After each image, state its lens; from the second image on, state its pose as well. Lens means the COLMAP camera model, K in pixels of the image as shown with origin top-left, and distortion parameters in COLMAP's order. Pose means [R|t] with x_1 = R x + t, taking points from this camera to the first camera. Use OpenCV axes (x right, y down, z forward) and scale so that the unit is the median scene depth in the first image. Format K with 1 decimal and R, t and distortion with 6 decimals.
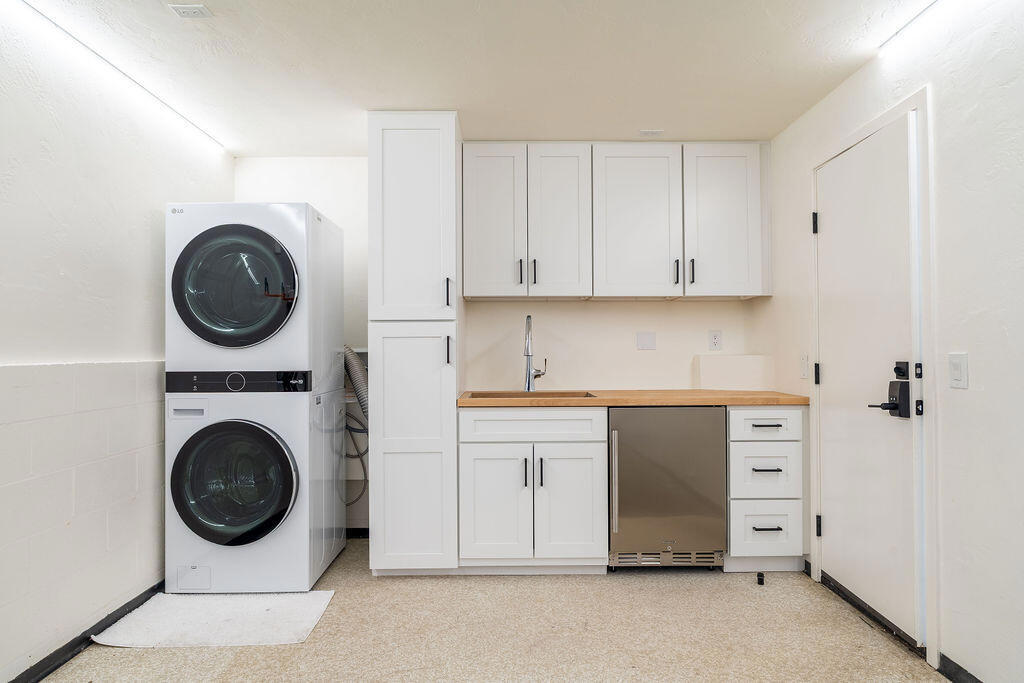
lens RADIAL K [[607.6, 0, 514.7], [0, 607.6, 345.7], [0, 0, 1]] dist [-0.013811, -0.001131]
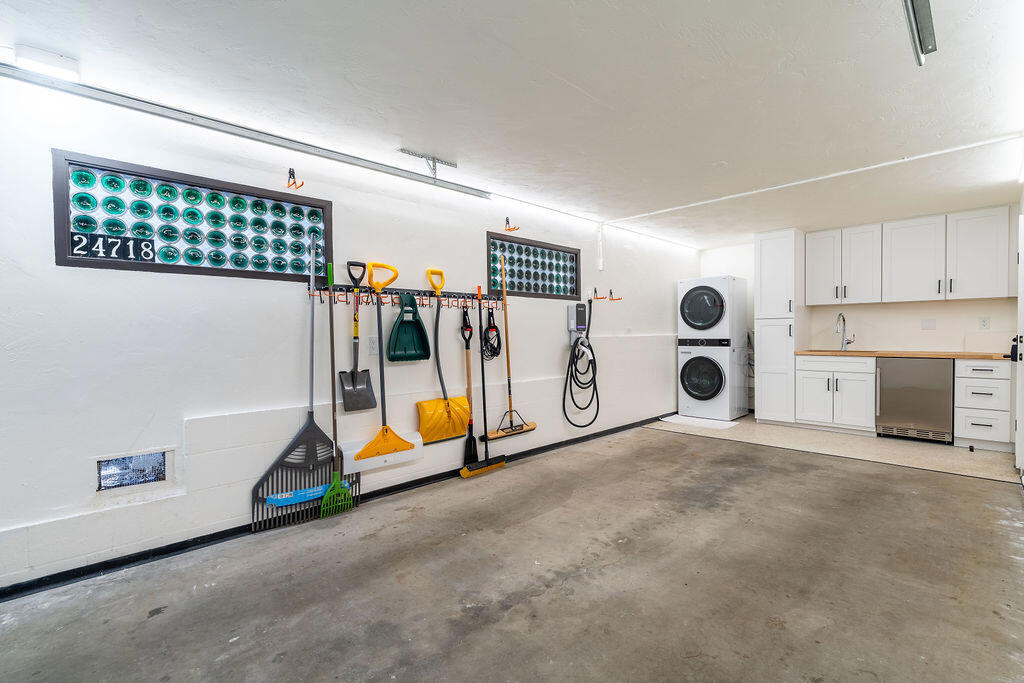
lens RADIAL K [[464.2, 0, 515.4], [0, 464.2, 343.1], [0, 0, 1]] dist [-0.002722, 0.001516]
pose [[0.694020, 0.012938, -0.719839, 0.444826], [0.014484, 0.999385, 0.031927, -0.016650], [0.719810, -0.032585, 0.693406, -1.019126]]
